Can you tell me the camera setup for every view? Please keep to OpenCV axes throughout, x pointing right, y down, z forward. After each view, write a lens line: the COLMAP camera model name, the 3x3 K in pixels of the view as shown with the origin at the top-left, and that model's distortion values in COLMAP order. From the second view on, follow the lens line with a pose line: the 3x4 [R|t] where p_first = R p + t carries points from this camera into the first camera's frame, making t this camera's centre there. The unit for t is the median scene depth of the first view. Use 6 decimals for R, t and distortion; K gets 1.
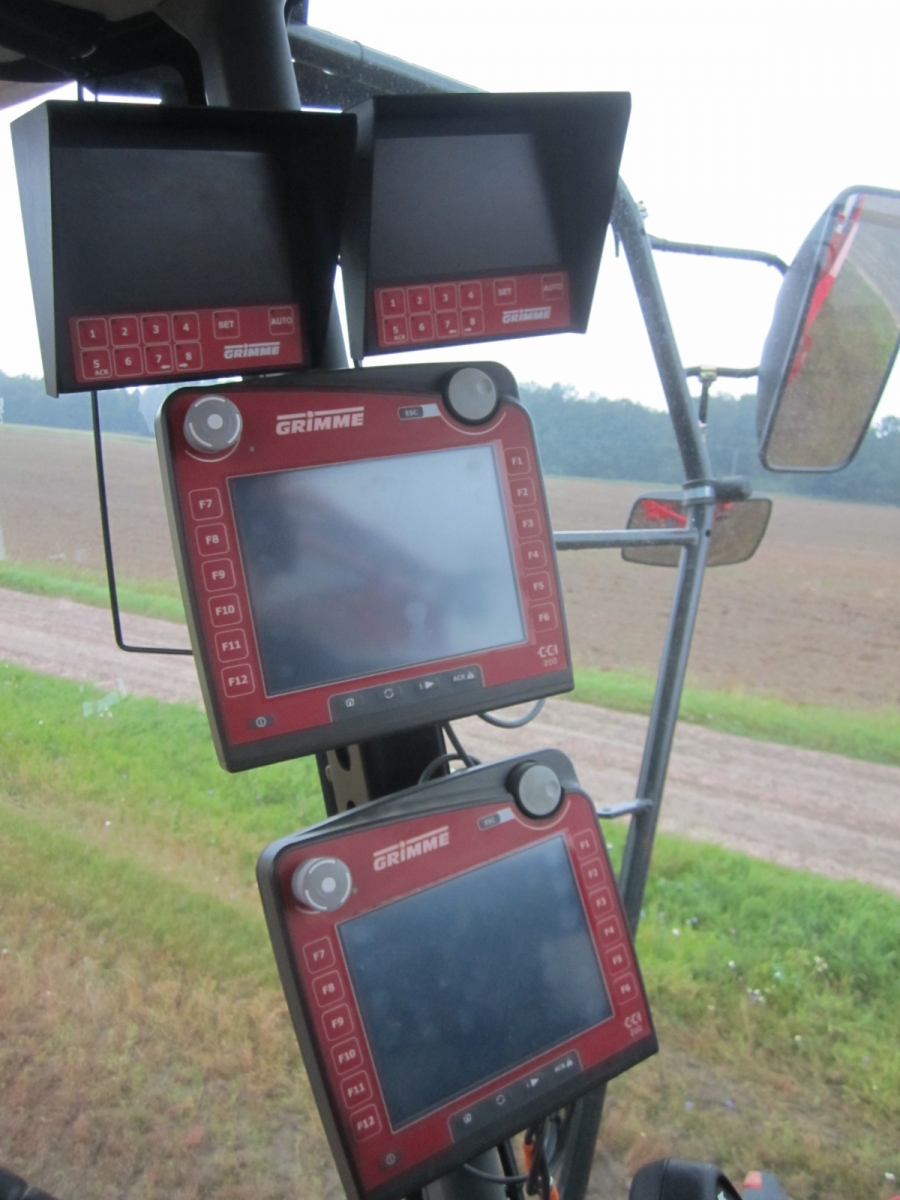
lens RADIAL K [[1235.7, 0, 449.6], [0, 1235.7, 548.4], [0, 0, 1]] dist [0.008031, 0.017126]
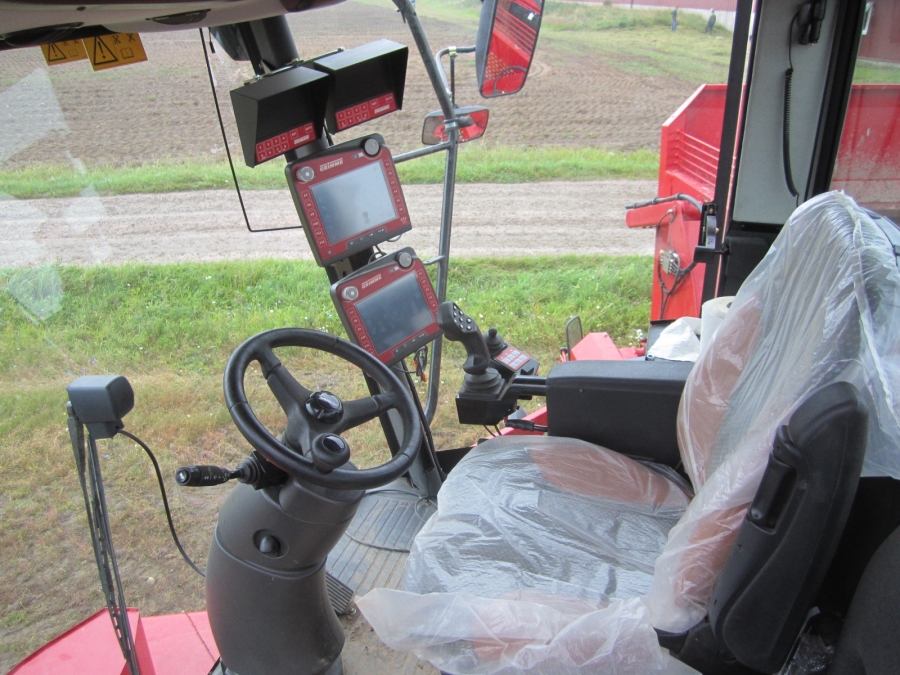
lens RADIAL K [[740.7, 0, 450.0], [0, 740.7, 337.5], [0, 0, 1]] dist [-0.055577, 0.016305]
pose [[0.979642, -0.151096, 0.132179, -0.103122], [0.104763, 0.946434, 0.305431, -0.199279], [-0.171248, -0.285366, 0.942996, -0.945703]]
